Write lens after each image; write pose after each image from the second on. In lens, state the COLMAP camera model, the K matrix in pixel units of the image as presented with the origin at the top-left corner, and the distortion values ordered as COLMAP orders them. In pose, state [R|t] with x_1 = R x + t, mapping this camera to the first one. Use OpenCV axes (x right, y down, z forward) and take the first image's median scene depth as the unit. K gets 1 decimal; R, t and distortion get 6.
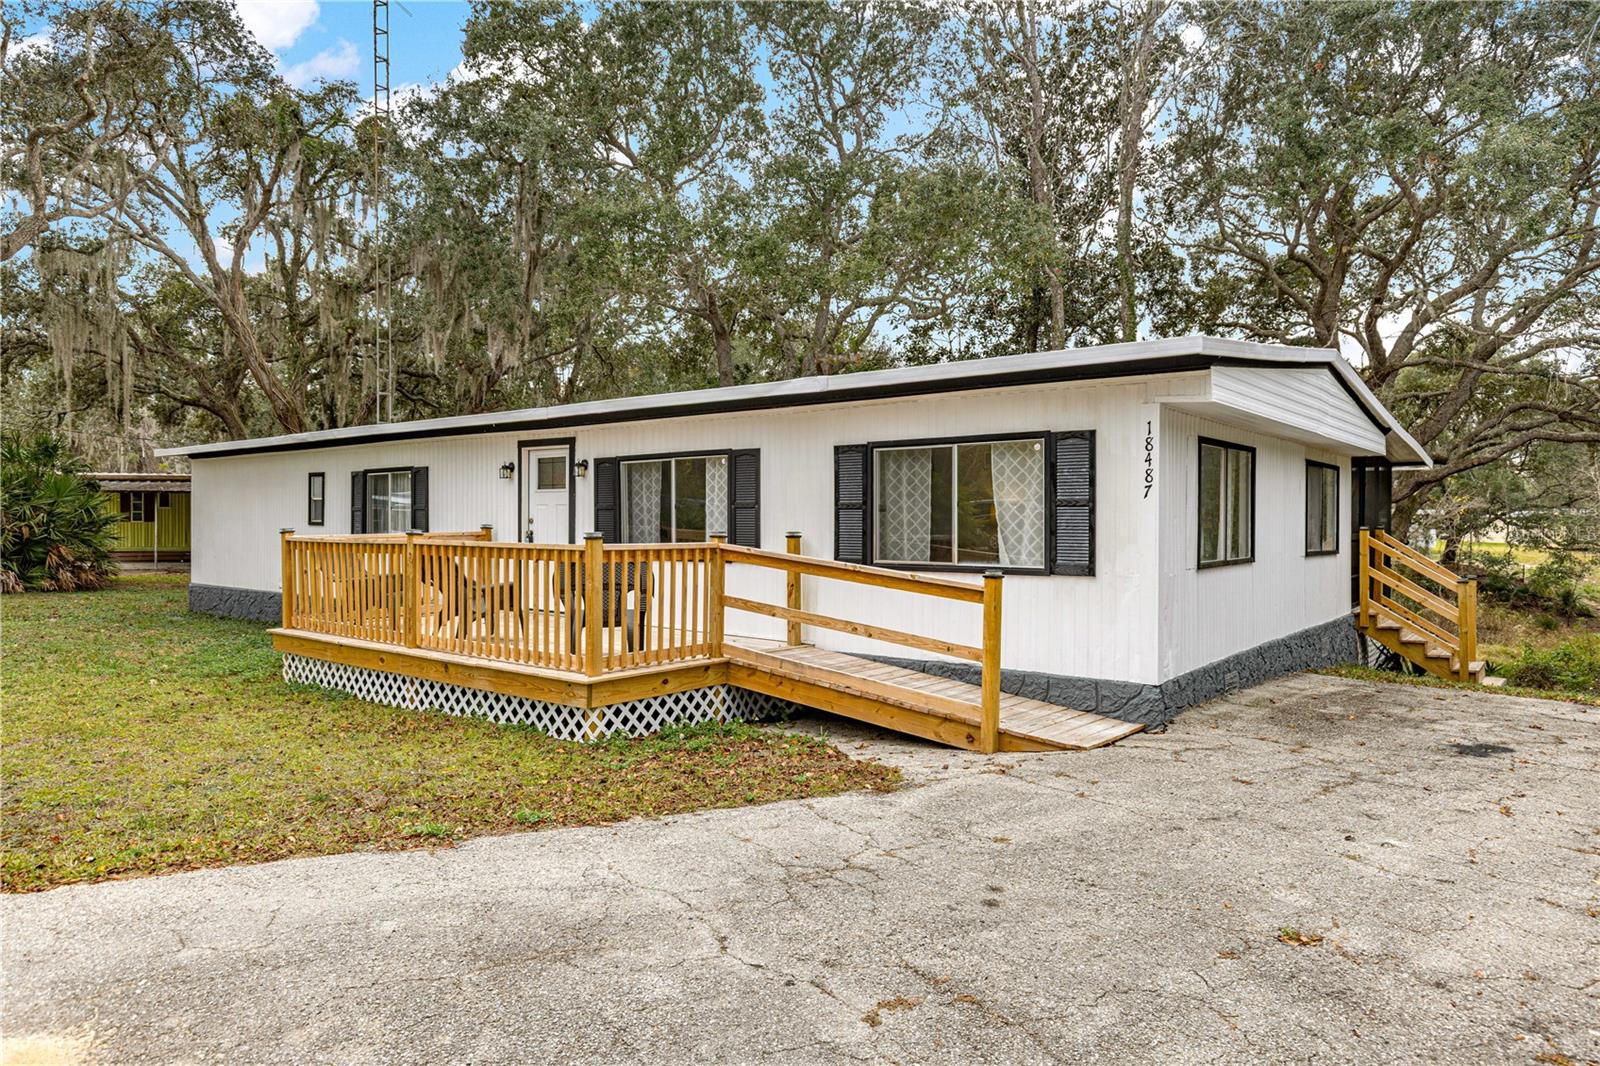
lens RADIAL K [[1004.6, 0, 797.3], [0, 1004.6, 520.6], [0, 0, 1]] dist [-0.003434, 0.005735]
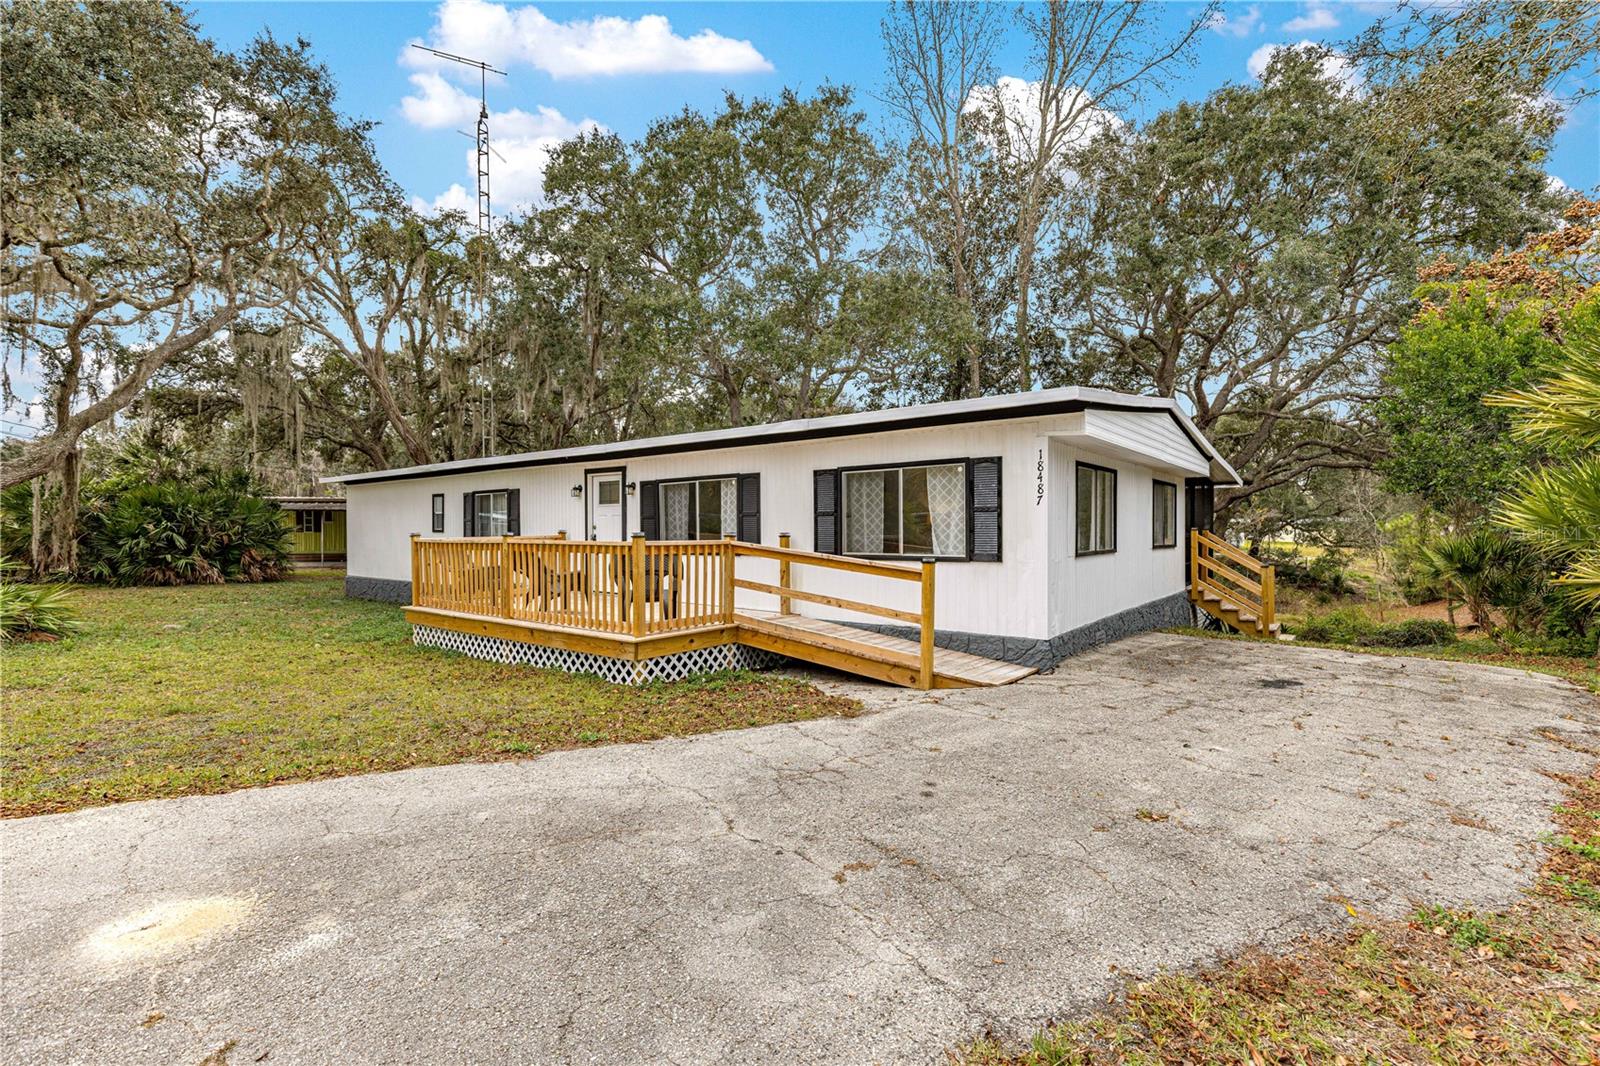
lens RADIAL K [[721.4, 0, 800.0], [0, 721.4, 533.0], [0, 0, 1]] dist [0.001002, 0.000534]
pose [[0.999871, -0.005869, 0.014974, 0.001287], [0.005802, 0.999973, 0.004551, 0.003655], [-0.015001, -0.004464, 0.999878, 0.003993]]
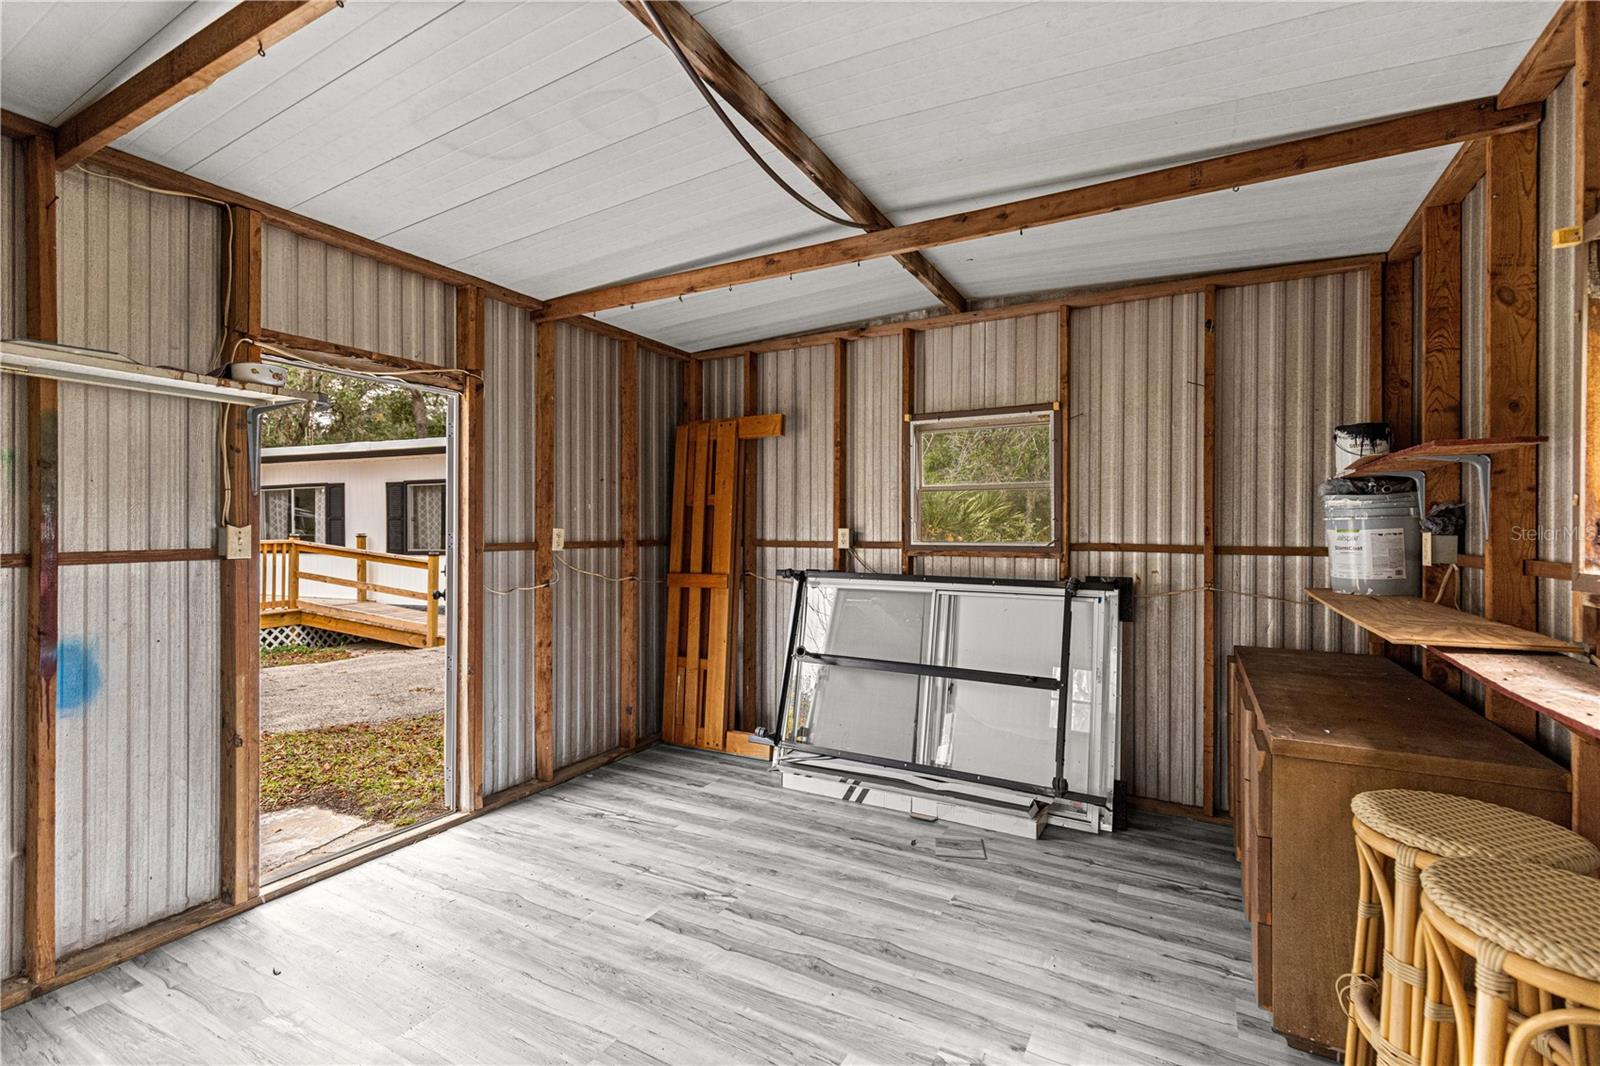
lens RADIAL K [[721.4, 0, 800.0], [0, 721.4, 533.0], [0, 0, 1]] dist [0.001002, 0.000534]
pose [[0.945809, -0.004228, 0.324695, 0.147505], [0.004006, 0.999991, 0.001353, 0.005612], [-0.324698, 0.000021, 0.945818, -0.182755]]
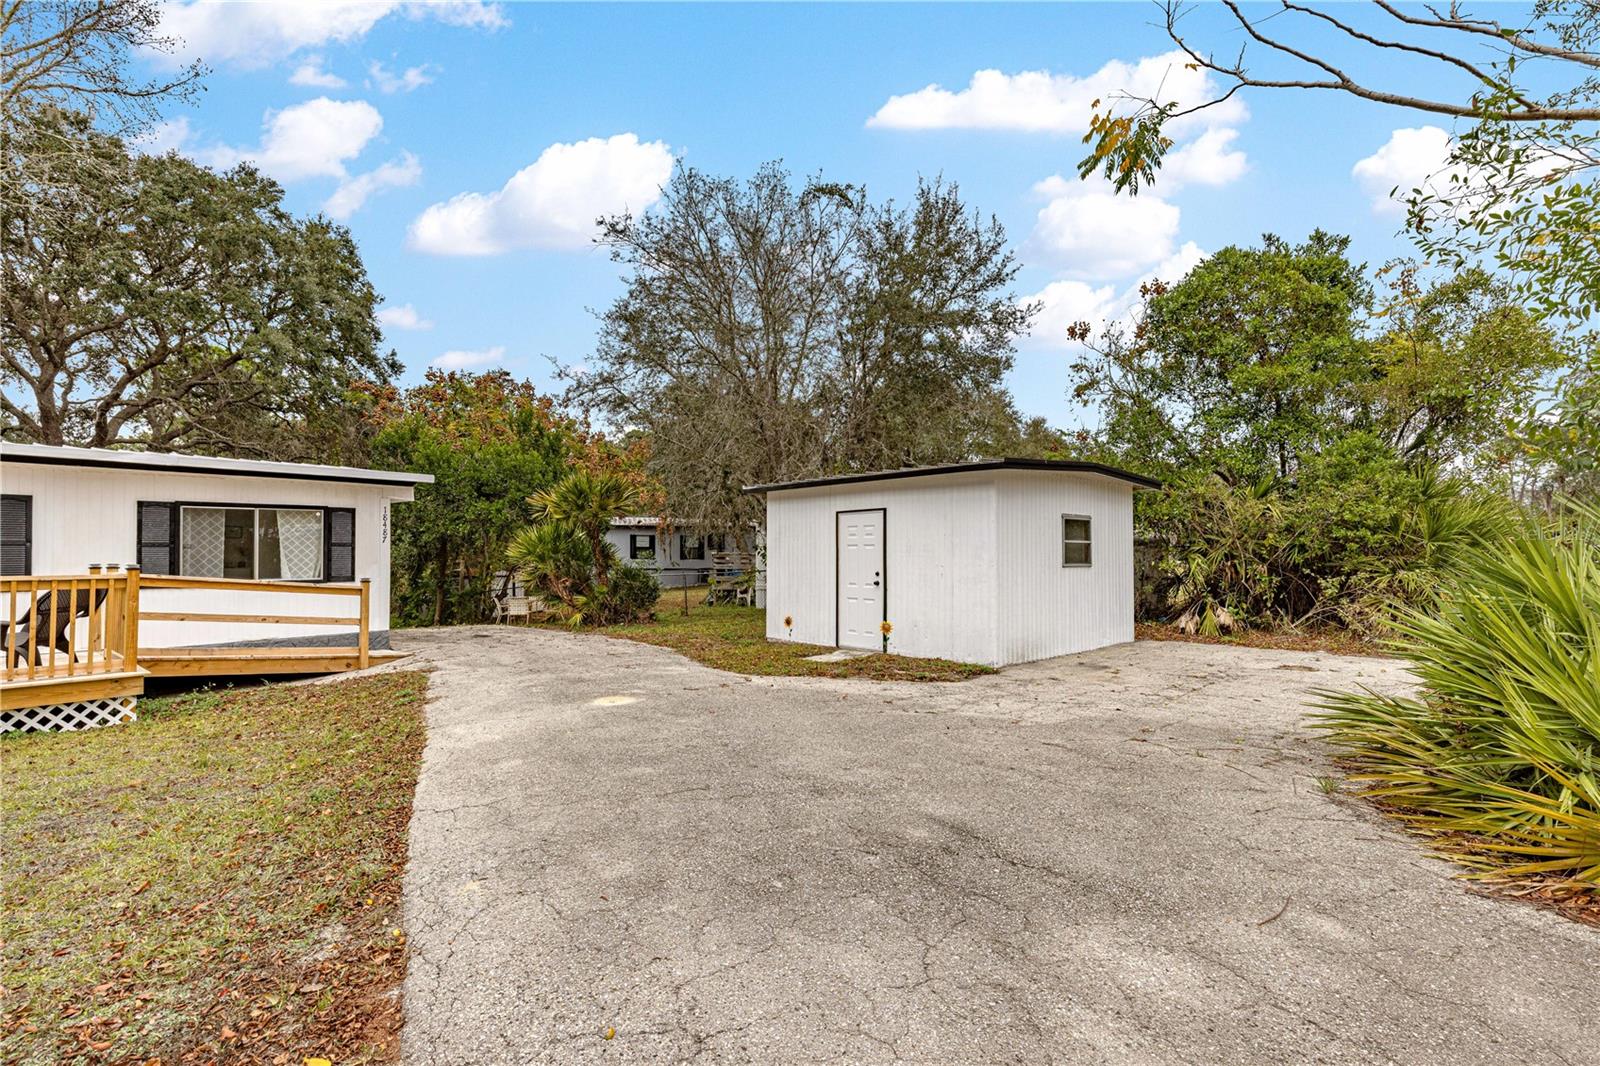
lens RADIAL K [[721.4, 0, 800.0], [0, 721.4, 533.0], [0, 0, 1]] dist [0.001002, 0.000534]
pose [[0.031941, 0.022962, 0.999226, -0.447477], [0.003543, 0.999727, -0.023087, -0.002025], [-0.999483, 0.004277, 0.031851, 0.029485]]
